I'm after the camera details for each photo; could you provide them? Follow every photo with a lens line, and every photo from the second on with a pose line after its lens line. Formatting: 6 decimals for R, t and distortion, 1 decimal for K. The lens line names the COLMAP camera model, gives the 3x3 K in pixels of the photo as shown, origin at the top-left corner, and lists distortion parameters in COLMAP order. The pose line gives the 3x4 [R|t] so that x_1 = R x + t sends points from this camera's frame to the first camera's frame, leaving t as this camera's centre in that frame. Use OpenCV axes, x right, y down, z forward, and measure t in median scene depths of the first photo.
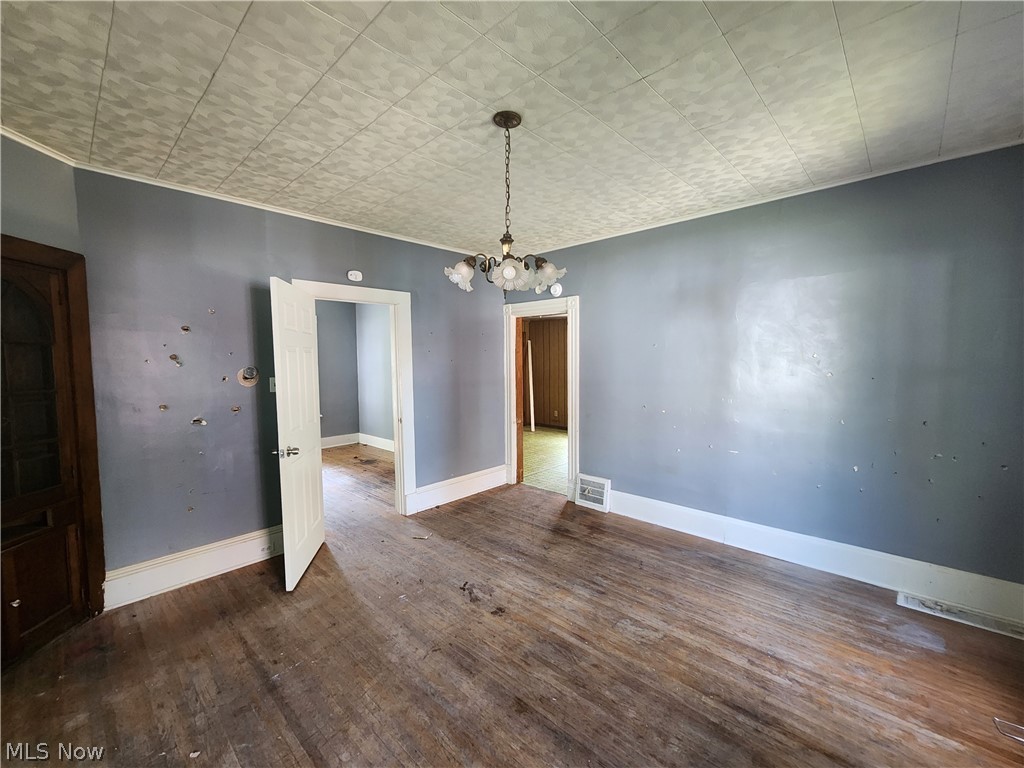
lens RADIAL K [[424.0, 0, 512.0], [0, 424.0, 384.0], [0, 0, 1]] dist [-0.001514, 0.000888]
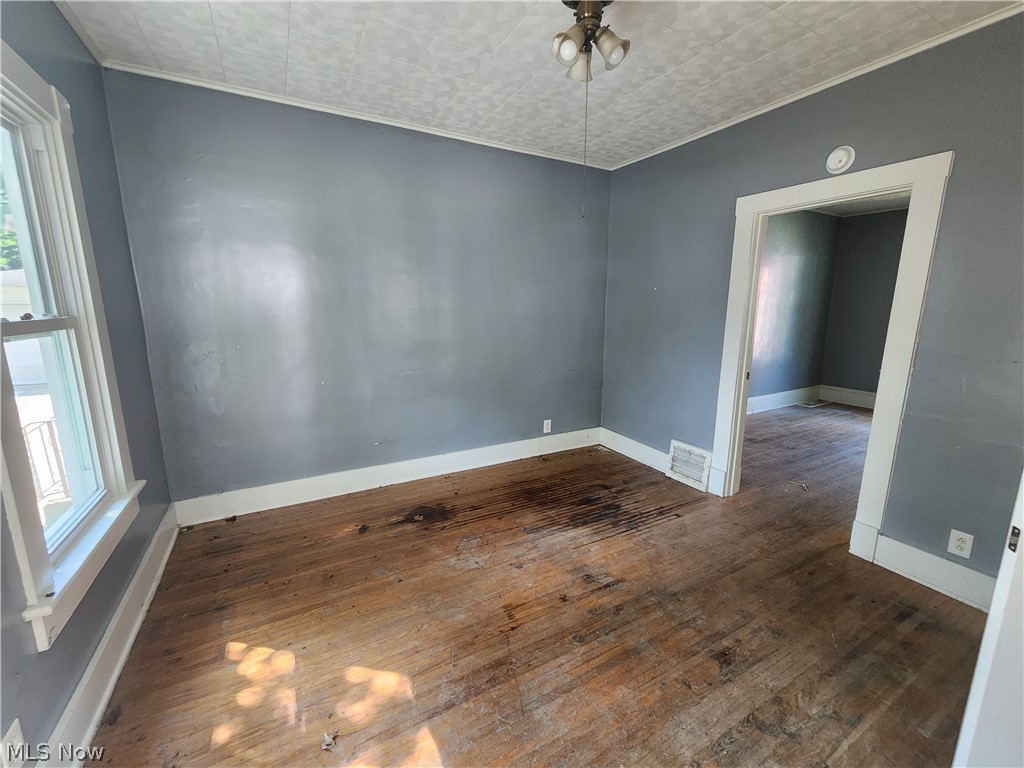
lens RADIAL K [[424.0, 0, 512.0], [0, 424.0, 384.0], [0, 0, 1]] dist [-0.001514, 0.000888]
pose [[0.301466, -0.166187, 0.938882, -1.912293], [0.056375, 0.986077, 0.156439, -0.061018], [-0.951809, 0.005768, 0.306638, 2.045315]]
